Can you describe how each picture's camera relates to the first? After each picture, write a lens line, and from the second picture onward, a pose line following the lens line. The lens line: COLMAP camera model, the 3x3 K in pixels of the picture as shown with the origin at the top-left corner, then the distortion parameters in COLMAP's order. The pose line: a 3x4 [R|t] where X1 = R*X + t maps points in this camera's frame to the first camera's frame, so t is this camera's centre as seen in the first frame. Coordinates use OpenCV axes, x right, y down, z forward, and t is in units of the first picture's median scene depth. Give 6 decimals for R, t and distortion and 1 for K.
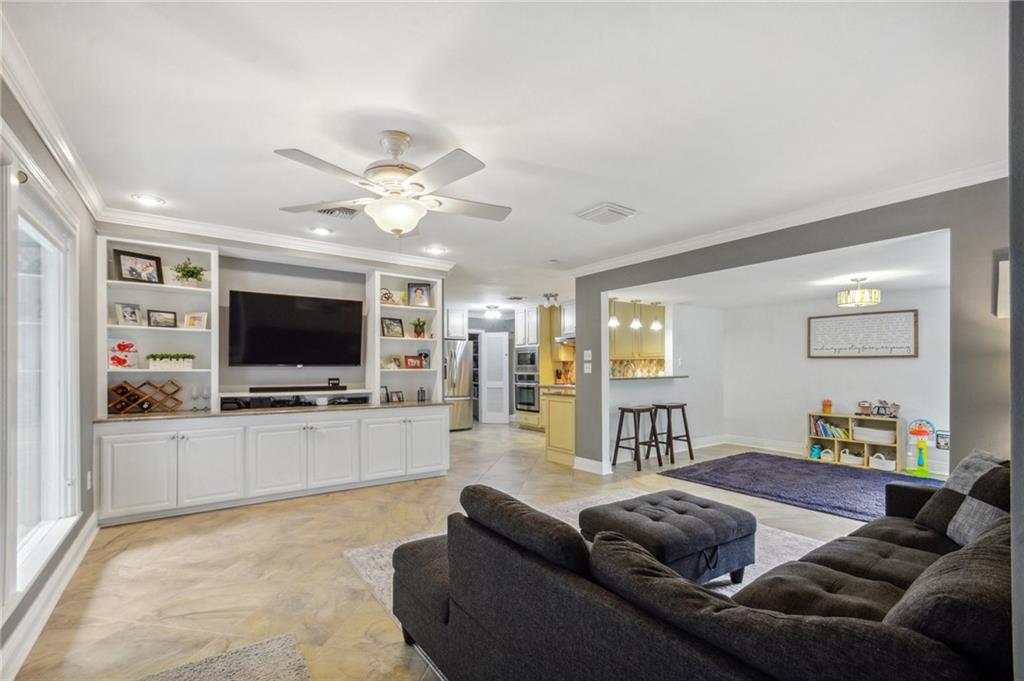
lens RADIAL K [[449.7, 0, 504.4], [0, 449.7, 364.8], [0, 0, 1]] dist [0.001979, 0.000042]
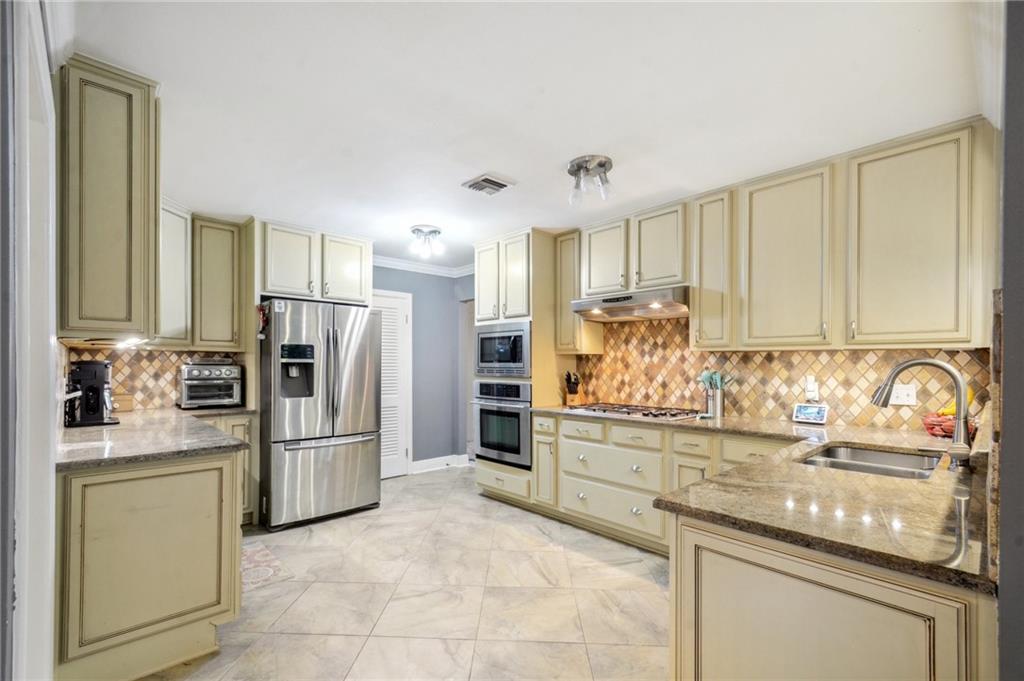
lens RADIAL K [[449.7, 0, 500.8], [0, 449.7, 359.5], [0, 0, 1]] dist [0.001979, 0.000042]
pose [[0.991402, 0.005503, 0.130738, -0.010630], [-0.004831, 0.999973, -0.005457, -0.000718], [-0.130764, 0.004779, 0.991402, 0.555758]]
